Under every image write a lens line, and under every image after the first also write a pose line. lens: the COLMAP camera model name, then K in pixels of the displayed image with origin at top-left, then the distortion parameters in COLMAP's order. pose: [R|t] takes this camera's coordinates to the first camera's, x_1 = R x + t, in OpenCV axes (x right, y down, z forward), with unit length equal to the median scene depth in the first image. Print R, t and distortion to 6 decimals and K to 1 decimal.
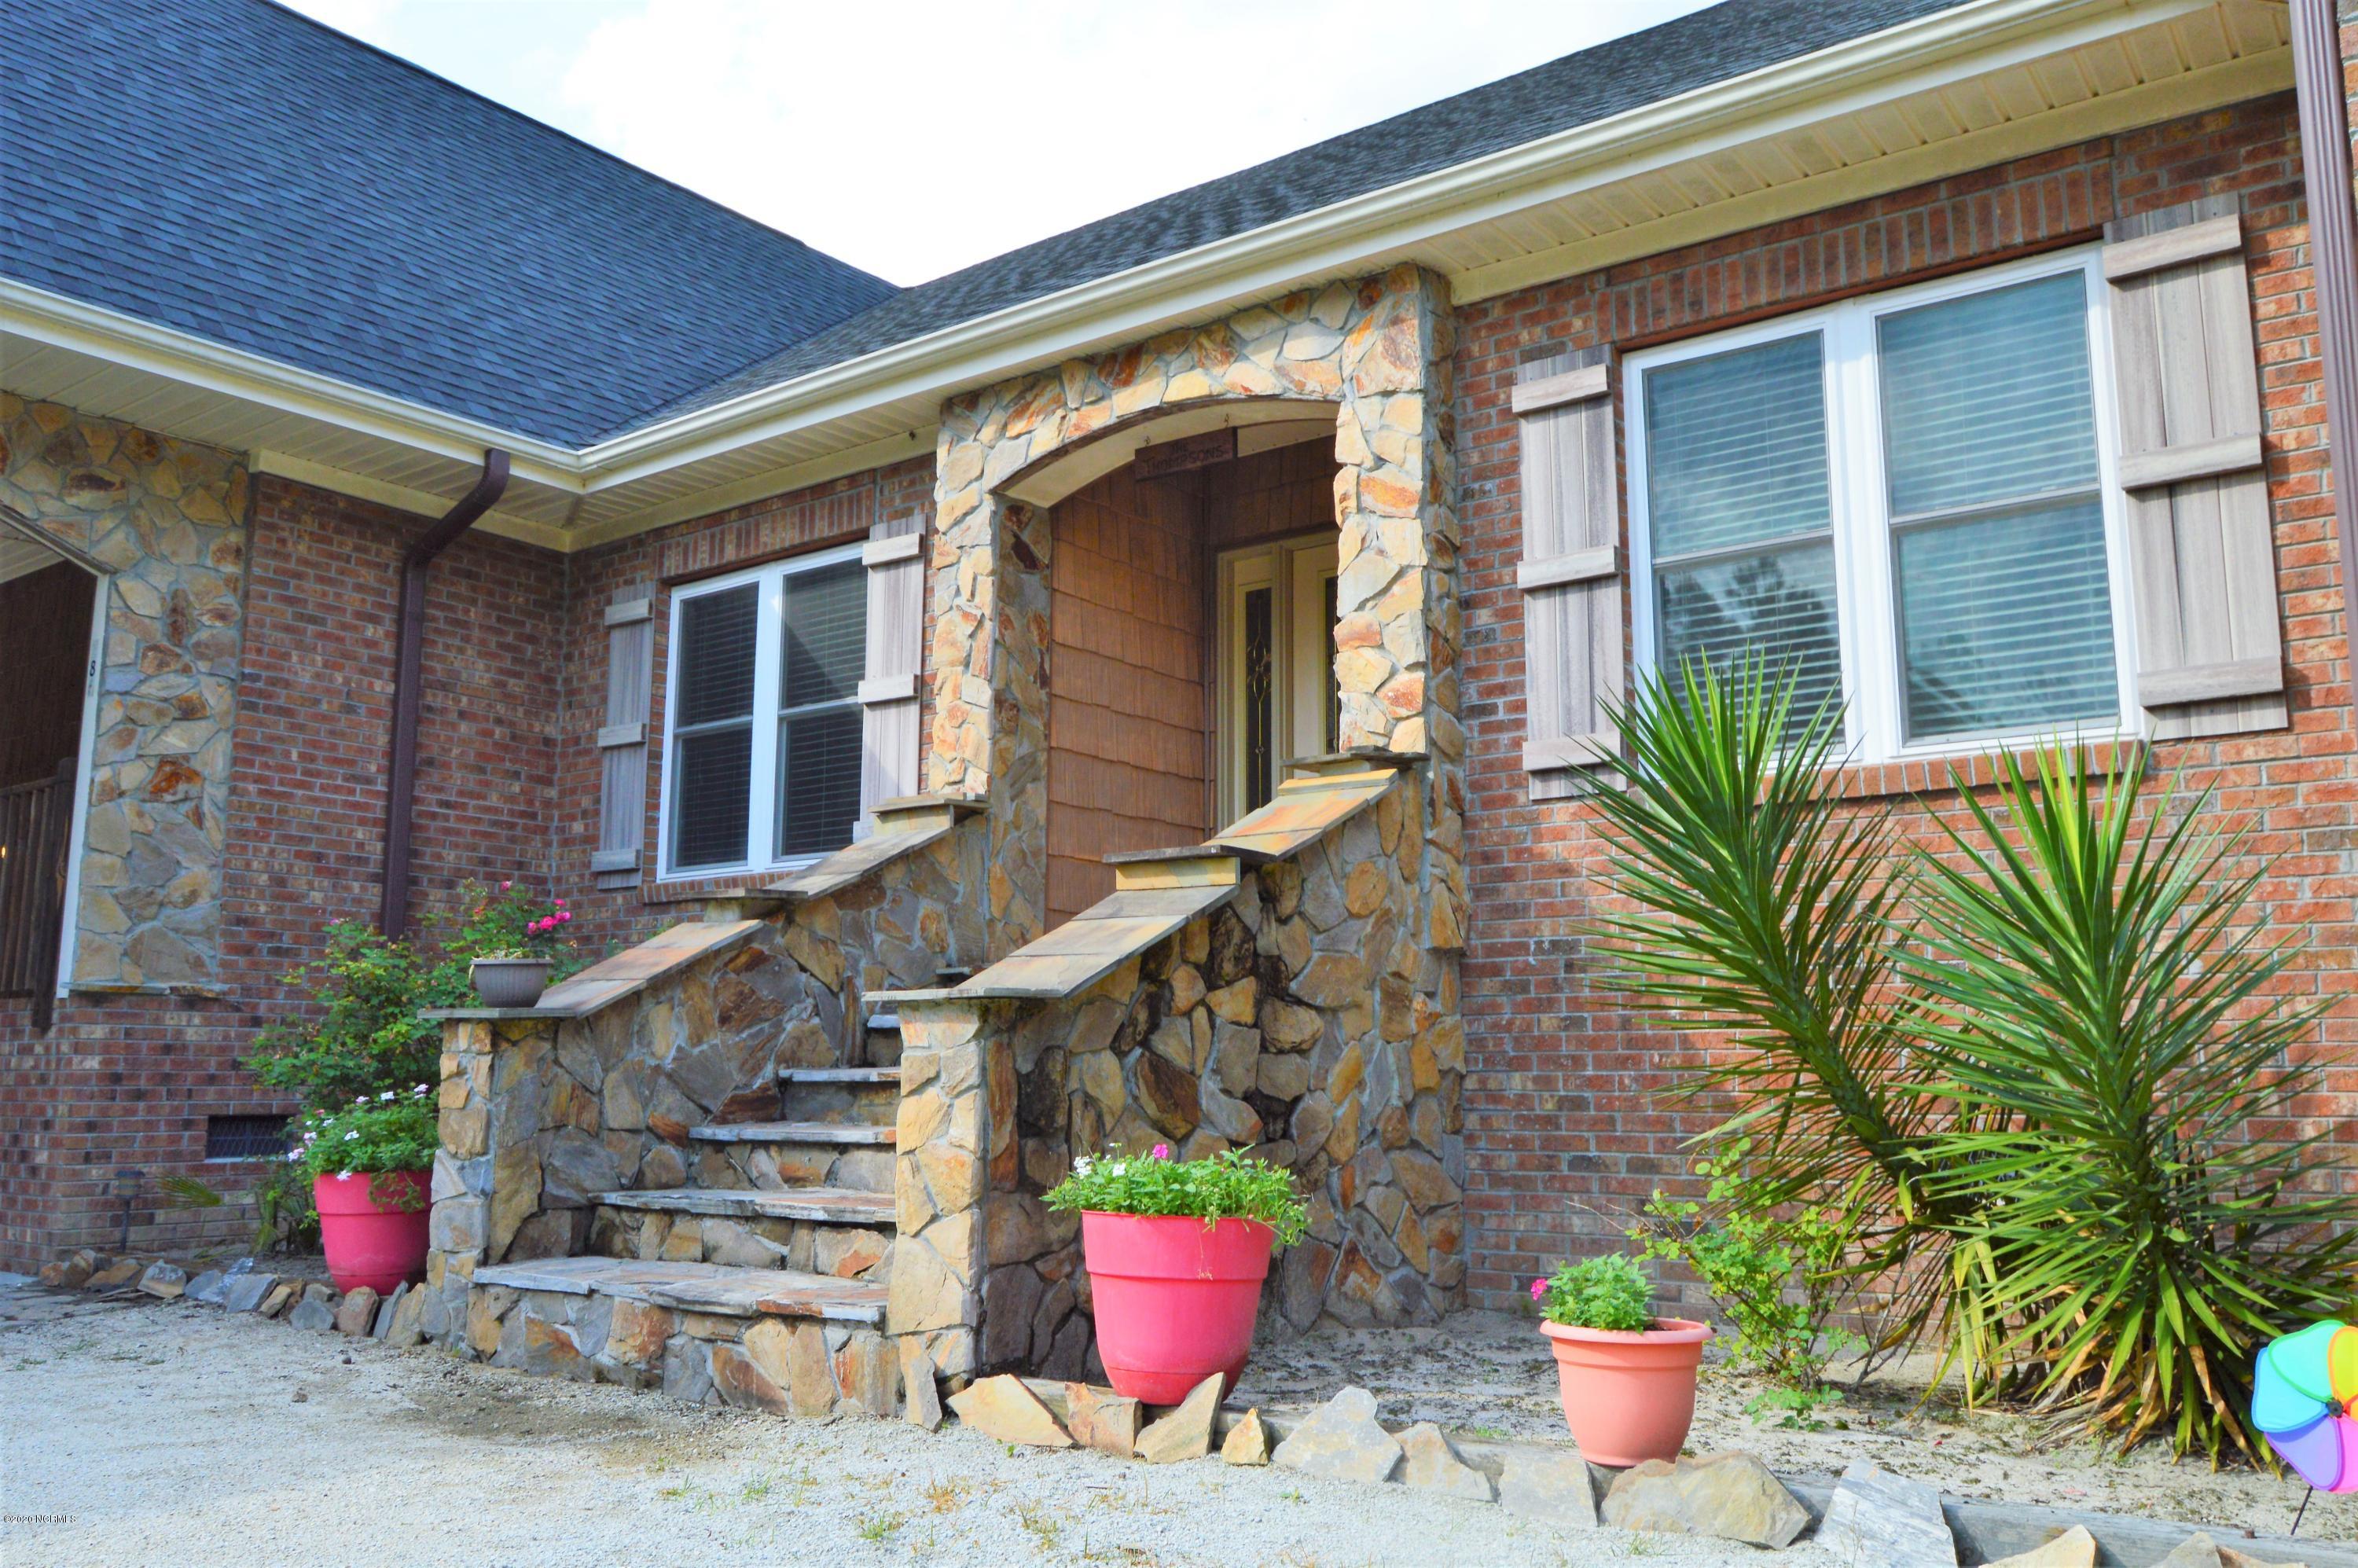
lens RADIAL K [[1848.5, 0, 1181.3], [0, 1848.5, 798.1], [0, 0, 1]] dist [-0.012185, -0.000677]
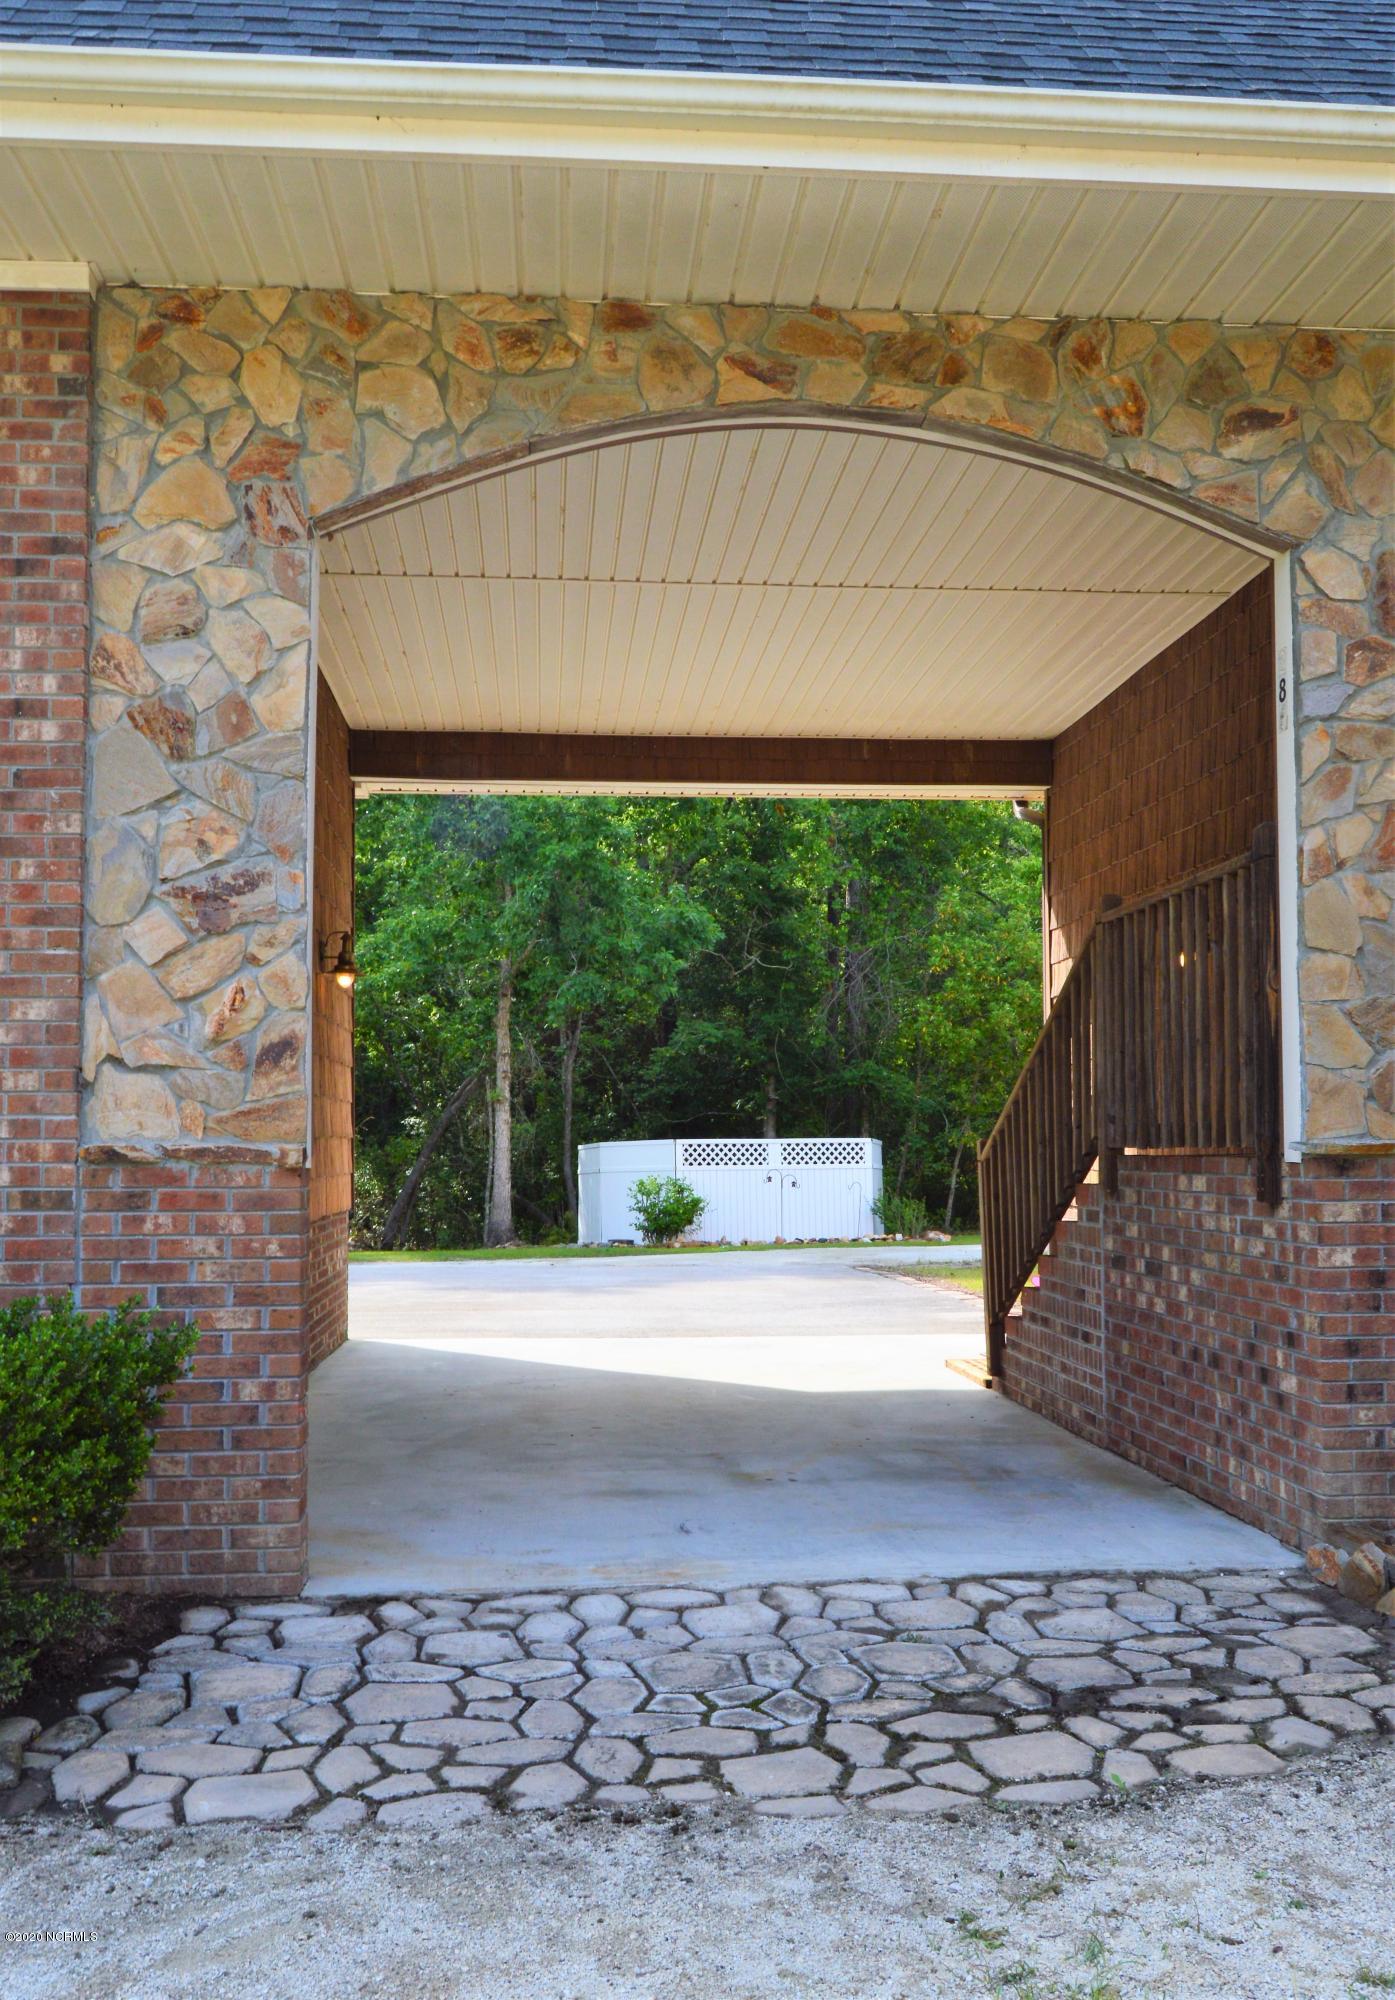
lens RADIAL K [[1832.2, 0, 699.4], [0, 1832.2, 1007.9], [0, 0, 1]] dist [-0.009376, 0.000000]
pose [[0.672998, -0.062913, -0.736964, -0.238921], [0.108999, 0.993933, 0.014688, 0.014742], [0.731569, -0.090213, 0.675773, 0.362268]]
